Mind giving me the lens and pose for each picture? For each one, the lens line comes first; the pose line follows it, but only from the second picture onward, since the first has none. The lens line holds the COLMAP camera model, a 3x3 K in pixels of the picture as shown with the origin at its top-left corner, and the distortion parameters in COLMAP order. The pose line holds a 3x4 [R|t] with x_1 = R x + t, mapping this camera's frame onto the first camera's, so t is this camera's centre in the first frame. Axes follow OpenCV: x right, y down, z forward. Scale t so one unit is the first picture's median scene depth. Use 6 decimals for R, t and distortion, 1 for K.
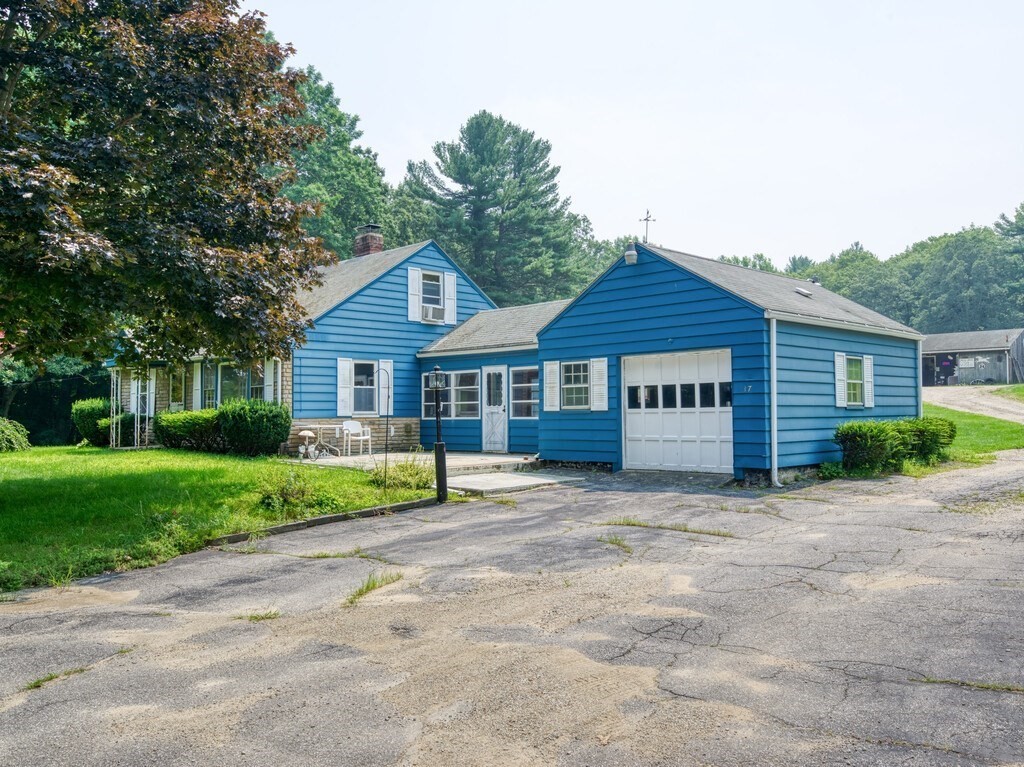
lens RADIAL K [[808.6, 0, 512.0], [0, 808.6, 383.5], [0, 0, 1]] dist [0.002523, -0.000198]
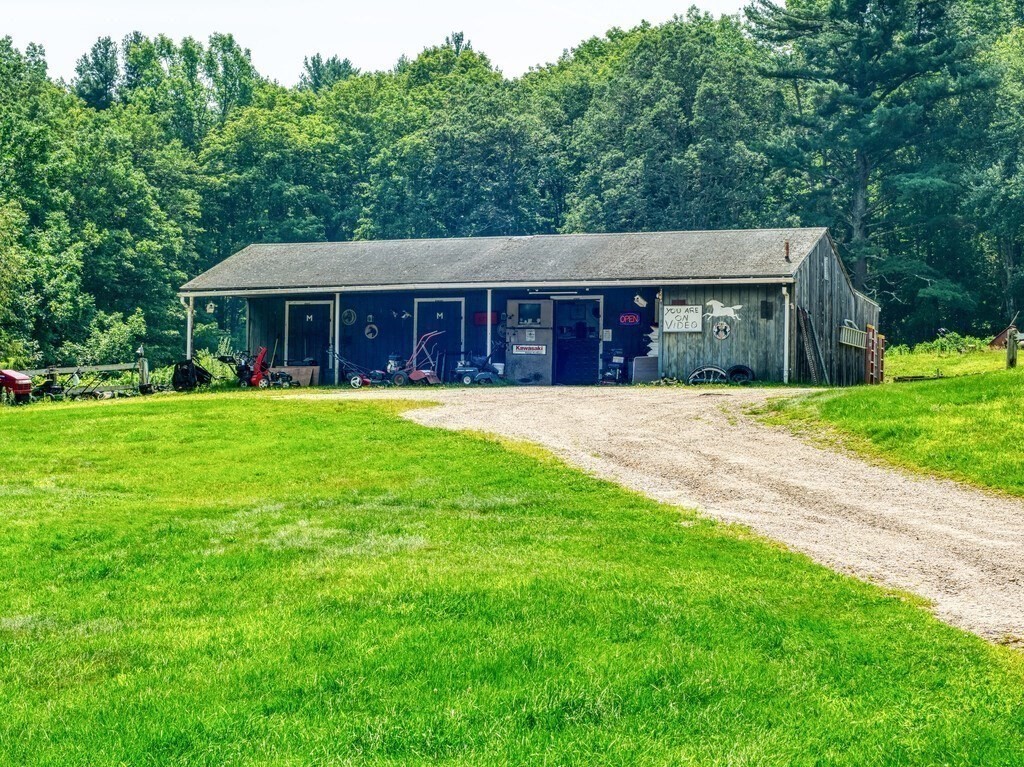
lens RADIAL K [[2003.6, 0, 512.0], [0, 2003.6, 383.5], [0, 0, 1]] dist [0.004031, -0.076696]
pose [[0.909075, 0.019393, 0.416181, 0.145720], [-0.024070, 0.999692, 0.005993, -0.001665], [-0.415937, -0.015465, 0.909262, 0.261914]]
